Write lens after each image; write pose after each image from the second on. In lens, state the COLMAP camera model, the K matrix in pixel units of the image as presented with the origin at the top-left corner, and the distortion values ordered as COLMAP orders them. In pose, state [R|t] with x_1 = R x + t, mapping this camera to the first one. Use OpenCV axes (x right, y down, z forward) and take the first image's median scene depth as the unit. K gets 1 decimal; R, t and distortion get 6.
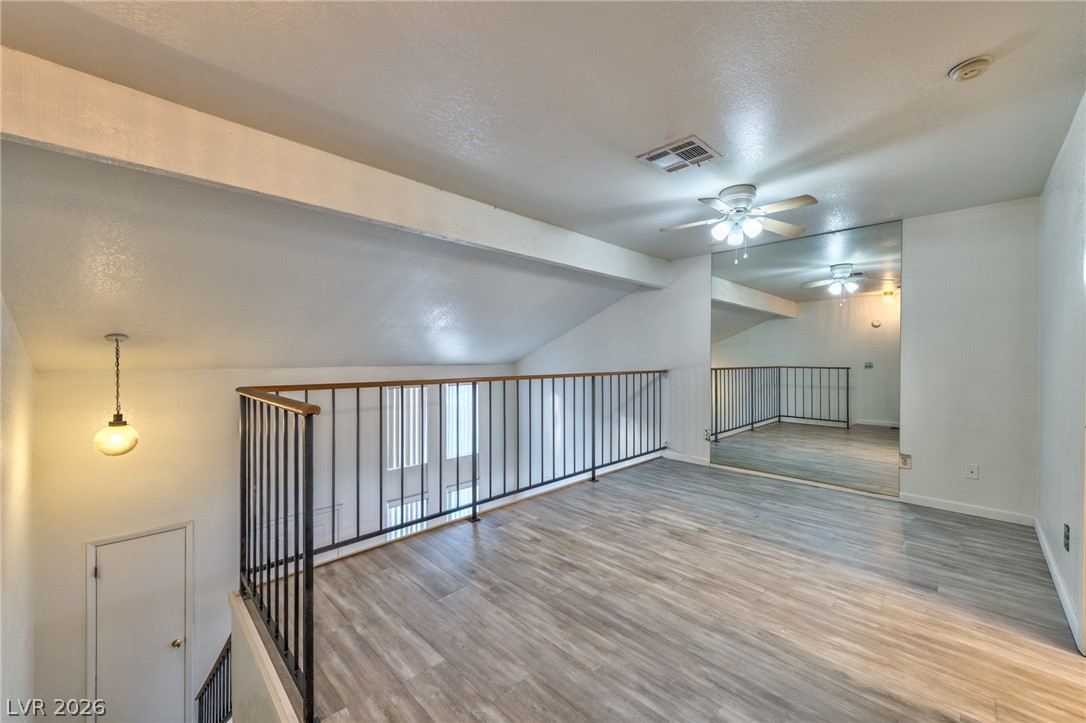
lens RADIAL K [[437.6, 0, 549.8], [0, 437.6, 353.9], [0, 0, 1]] dist [0.000922, -0.000198]
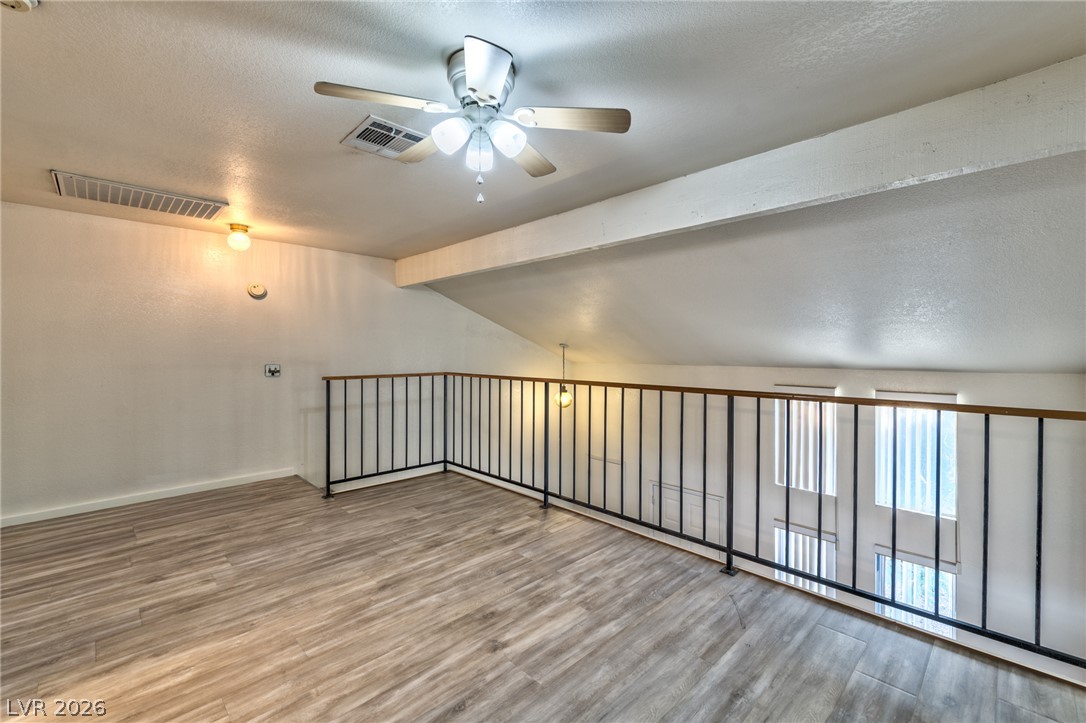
lens RADIAL K [[437.6, 0, 548.1], [0, 437.6, 362.4], [0, 0, 1]] dist [0.000922, -0.000198]
pose [[0.002265, 0.033495, -0.999436, 1.141371], [0.005194, 0.999425, 0.033506, -0.010356], [0.999984, -0.005267, 0.002090, 1.298066]]
